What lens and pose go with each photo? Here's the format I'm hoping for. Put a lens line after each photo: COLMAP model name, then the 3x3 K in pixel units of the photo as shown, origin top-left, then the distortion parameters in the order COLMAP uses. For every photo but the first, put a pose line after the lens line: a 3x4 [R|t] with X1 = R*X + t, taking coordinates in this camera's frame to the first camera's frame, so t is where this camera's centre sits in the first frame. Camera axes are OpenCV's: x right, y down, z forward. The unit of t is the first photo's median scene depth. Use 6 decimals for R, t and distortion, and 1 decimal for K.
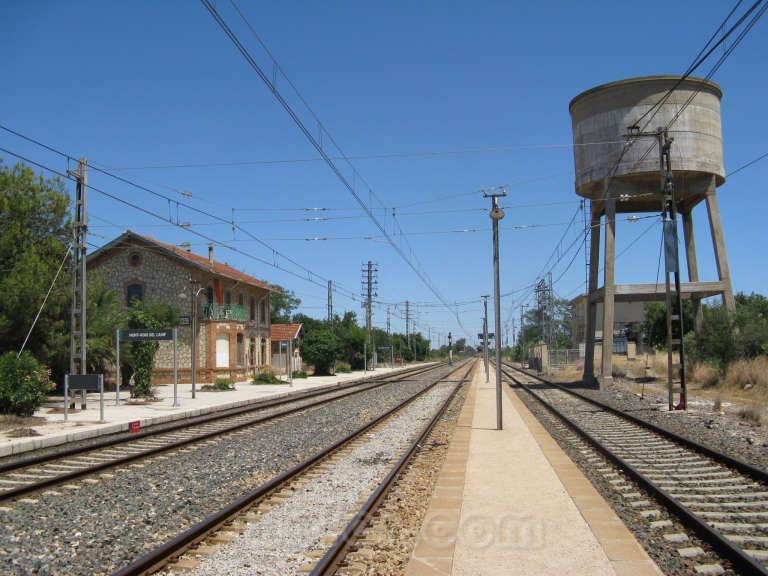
lens RADIAL K [[794.4, 0, 384.0], [0, 794.4, 288.0], [0, 0, 1]] dist [-0.195135, 0.226813]
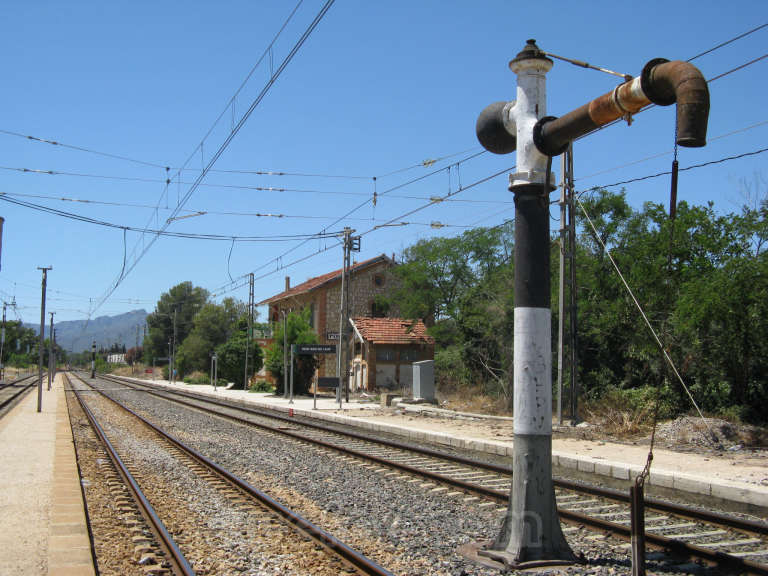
lens RADIAL K [[954.5, 0, 384.0], [0, 954.5, 288.0], [0, 0, 1]] dist [-0.091077, 0.008550]
pose [[-0.899262, -0.032784, -0.436180, 0.245460], [0.038305, 0.987454, -0.153191, 0.167277], [0.435730, -0.154467, -0.886724, 2.020022]]
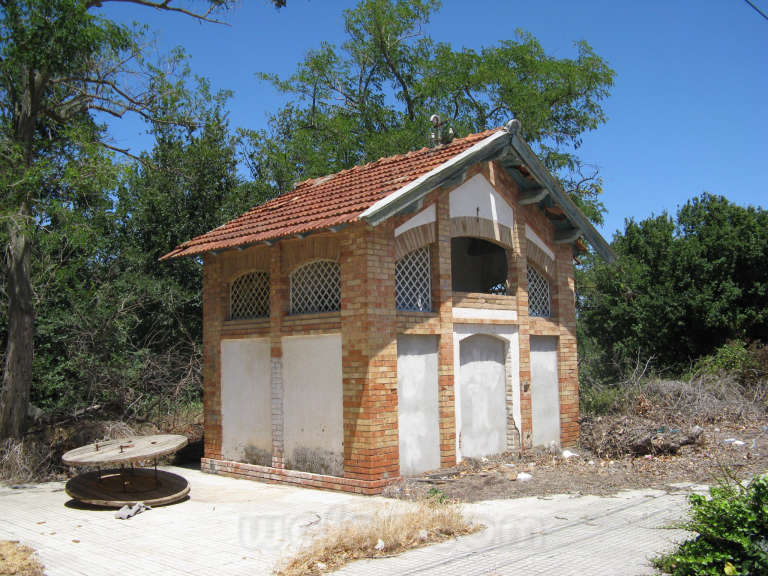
lens RADIAL K [[794.4, 0, 384.0], [0, 794.4, 288.0], [0, 0, 1]] dist [-0.195135, 0.226813]
pose [[0.783913, -0.057019, -0.618246, -0.041858], [0.060197, 0.998063, -0.015720, 0.089910], [0.617945, -0.024893, 0.785827, 1.039814]]
